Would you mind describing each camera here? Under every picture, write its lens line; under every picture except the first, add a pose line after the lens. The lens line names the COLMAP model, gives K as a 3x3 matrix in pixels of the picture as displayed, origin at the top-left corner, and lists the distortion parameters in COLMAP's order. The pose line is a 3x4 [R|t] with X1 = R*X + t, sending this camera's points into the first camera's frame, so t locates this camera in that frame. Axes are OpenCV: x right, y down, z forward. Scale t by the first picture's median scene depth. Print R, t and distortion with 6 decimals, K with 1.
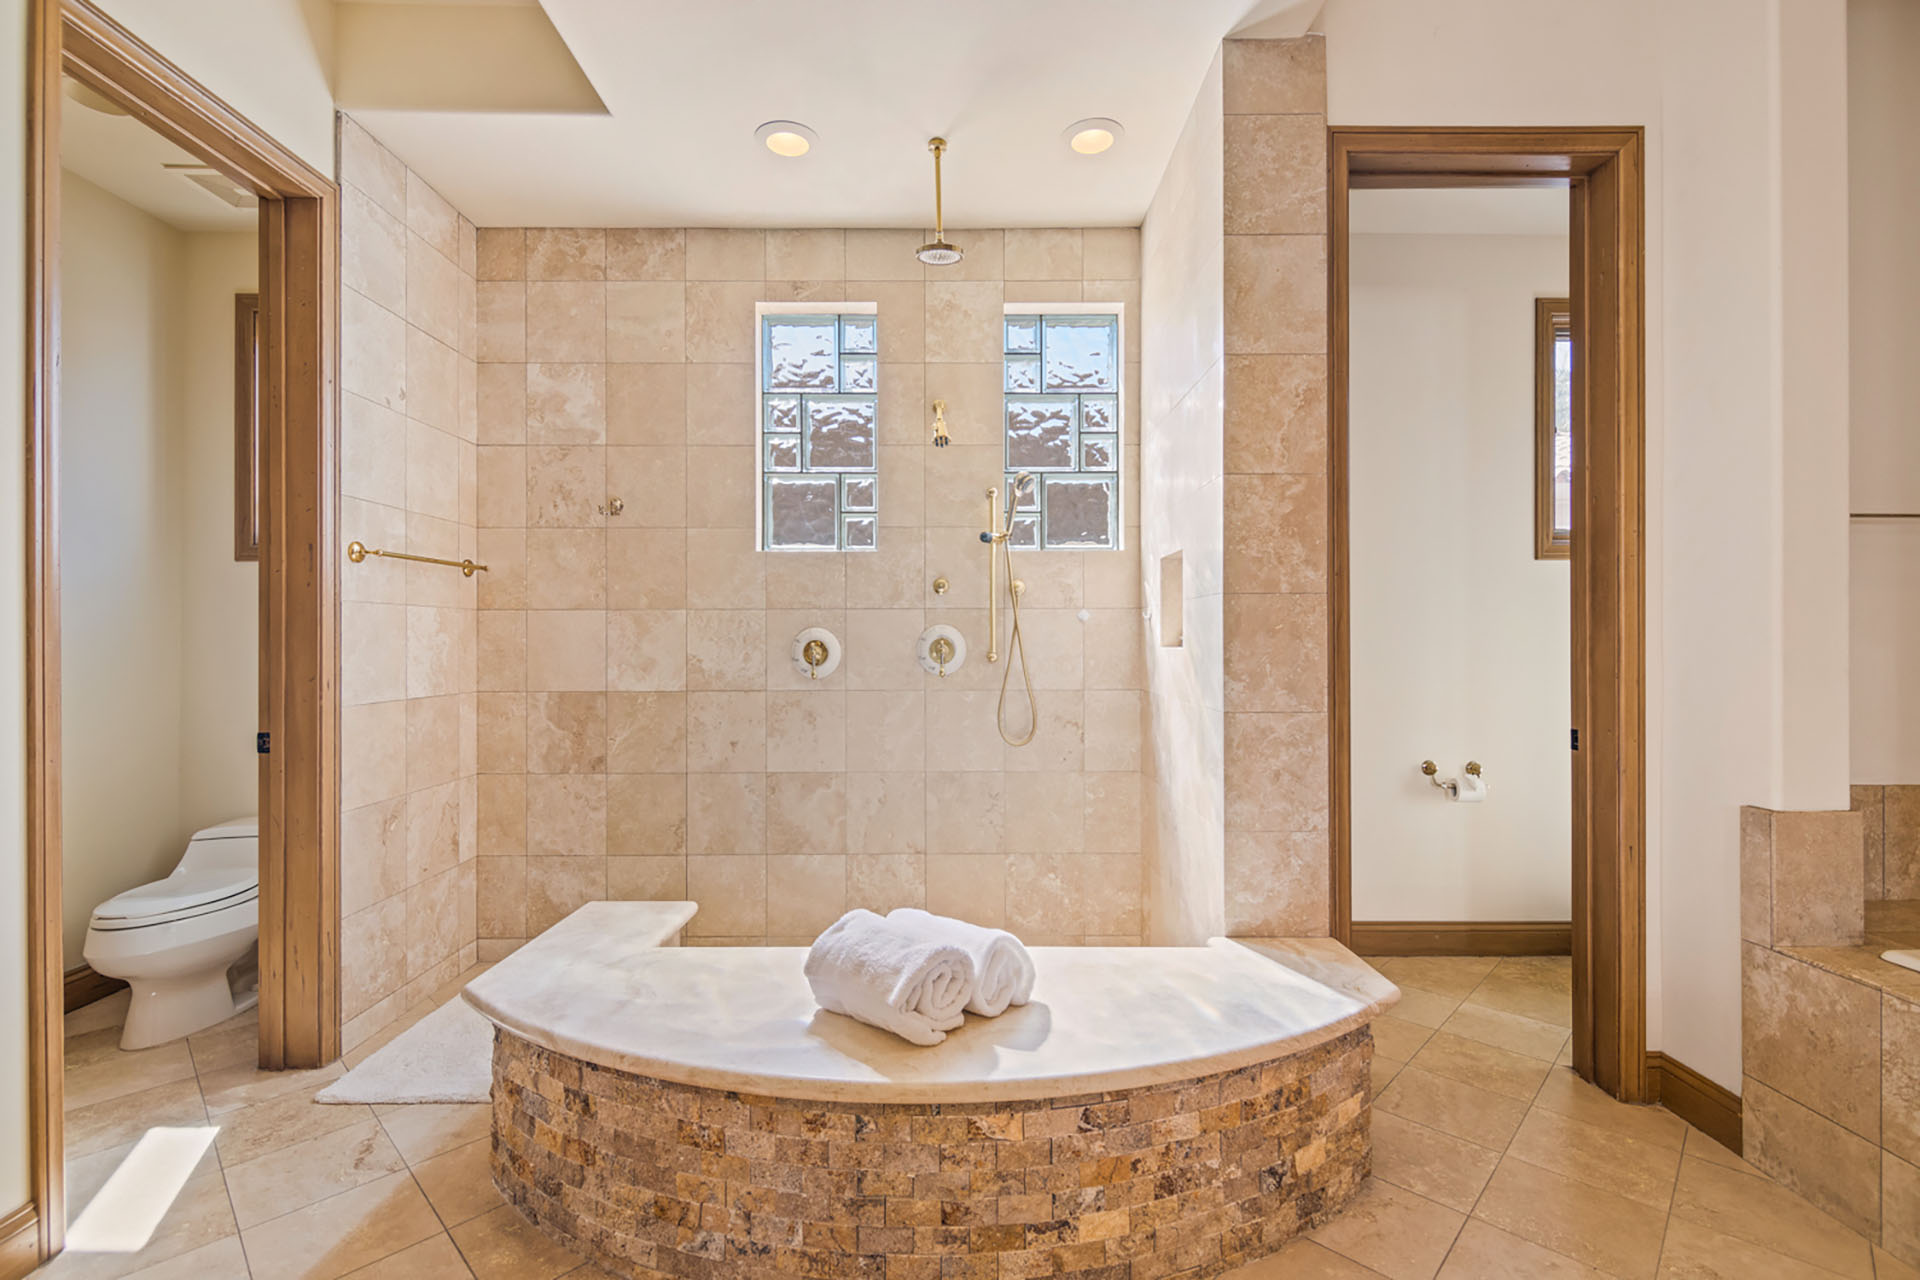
lens RADIAL K [[875.7, 0, 941.1], [0, 875.7, 639.1], [0, 0, 1]] dist [0.001495, -0.004274]
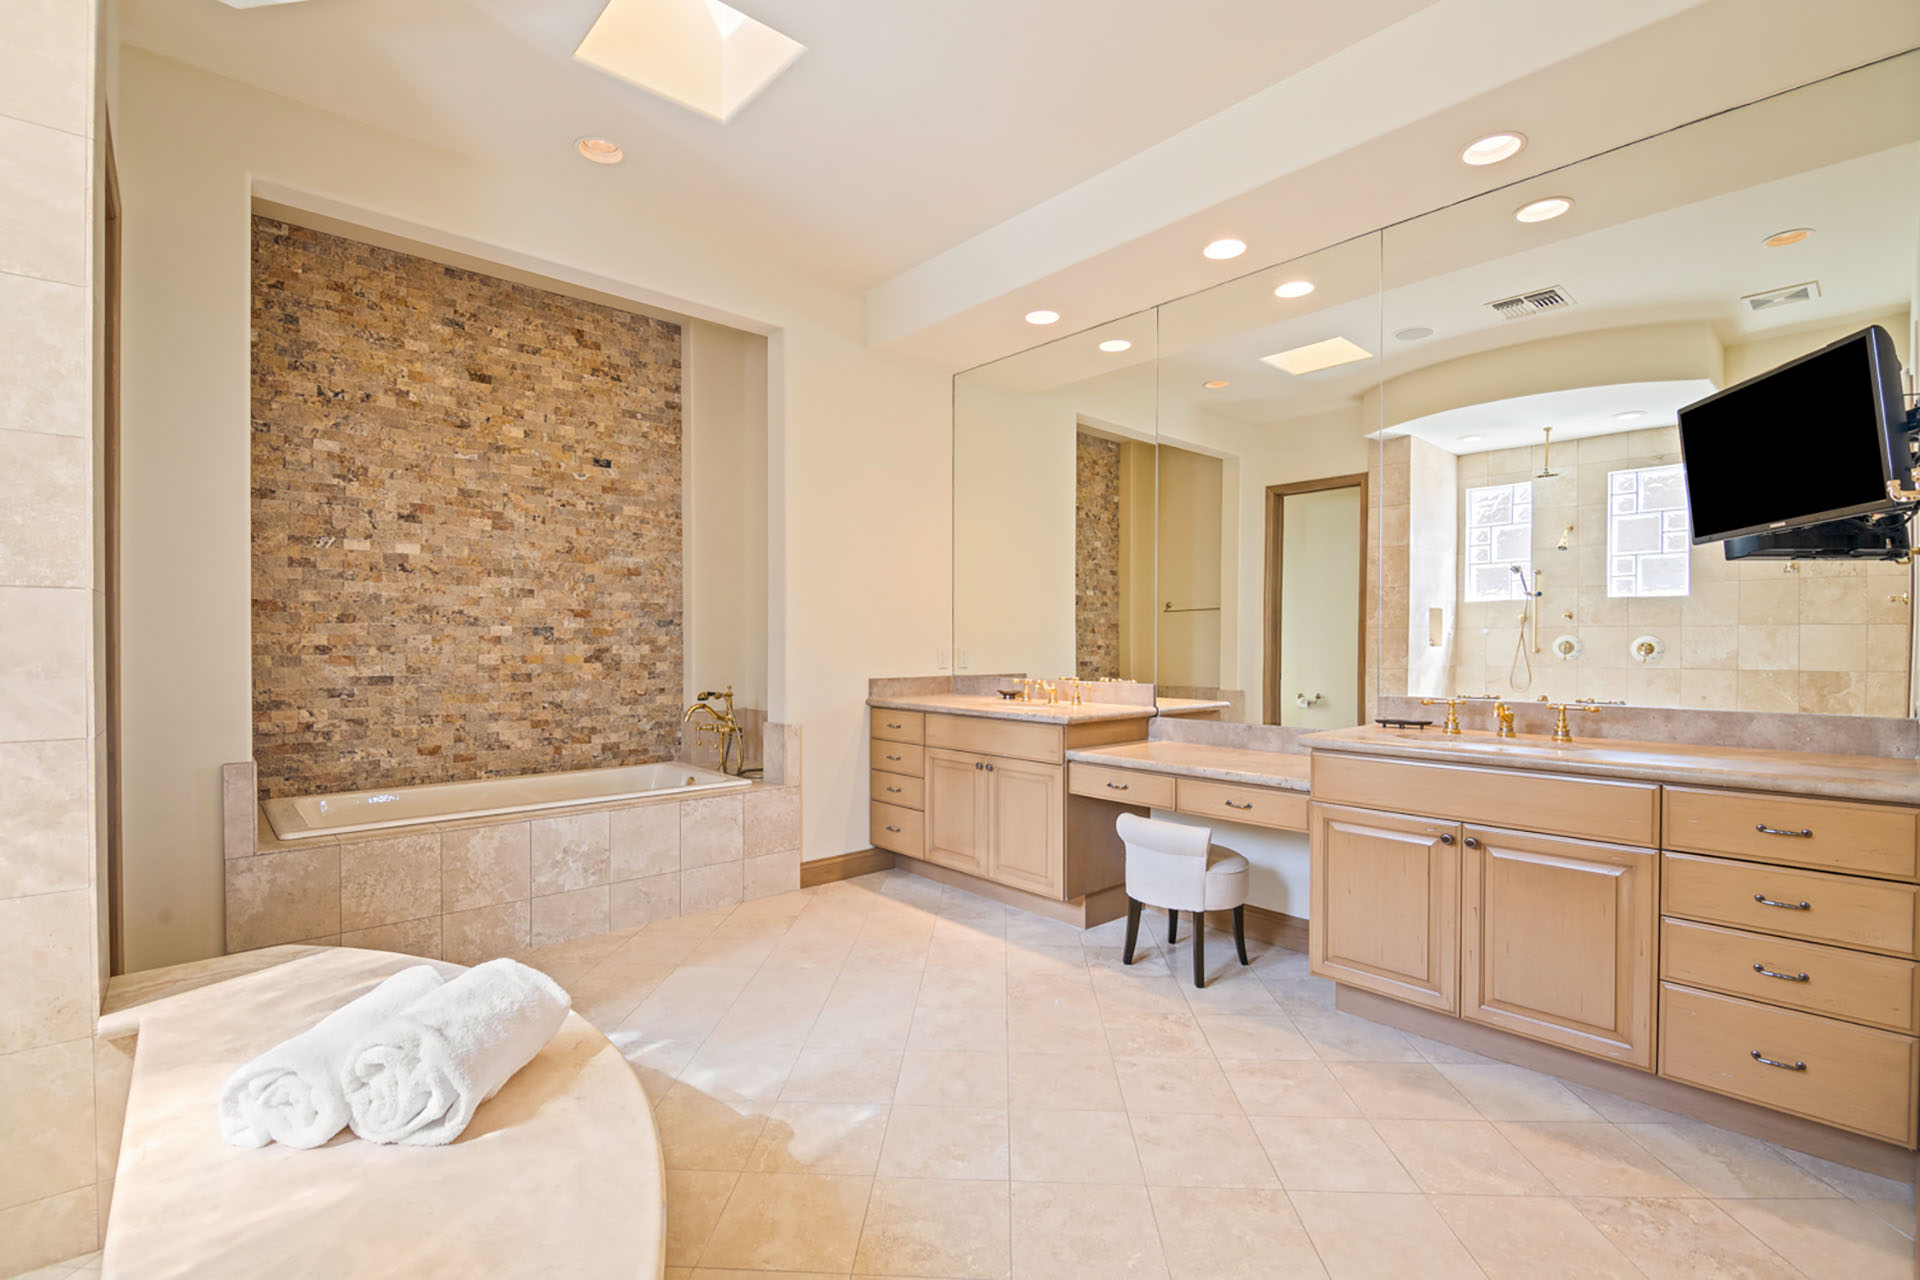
lens RADIAL K [[875.7, 0, 952.1], [0, 875.7, 647.8], [0, 0, 1]] dist [0.001495, -0.004274]
pose [[-0.682782, -0.003861, 0.730612, -0.531195], [-0.000769, 0.999989, 0.004566, -0.001336], [-0.730622, 0.002556, -0.682777, 0.655301]]
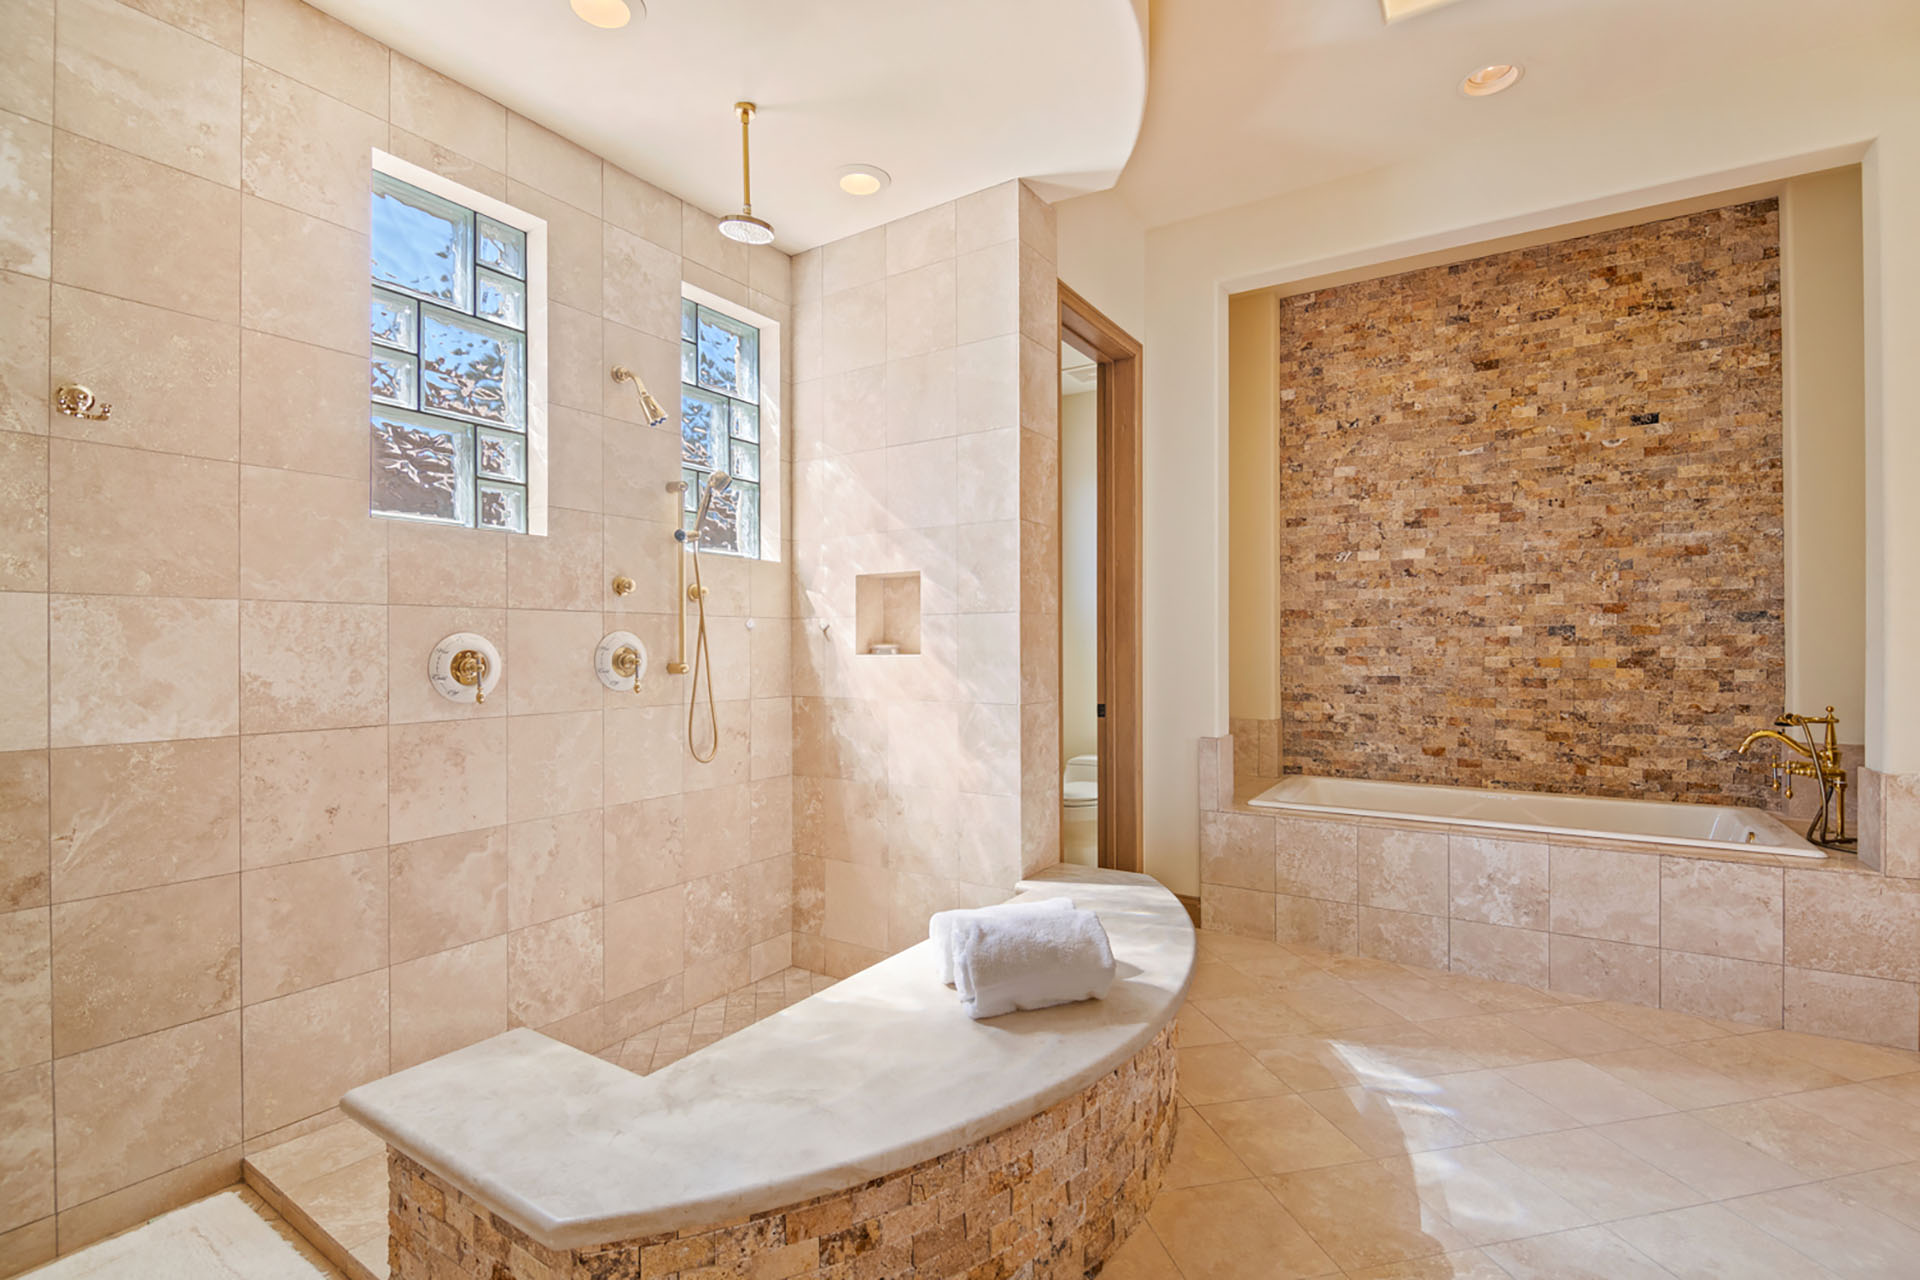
lens RADIAL K [[875.7, 0, 956.2], [0, 875.7, 643.7], [0, 0, 1]] dist [0.001495, -0.004274]
pose [[0.532267, 0.002469, 0.846573, -0.543749], [0.002500, 0.999987, -0.004488, 0.000325], [-0.846573, 0.004505, 0.532254, 0.268218]]
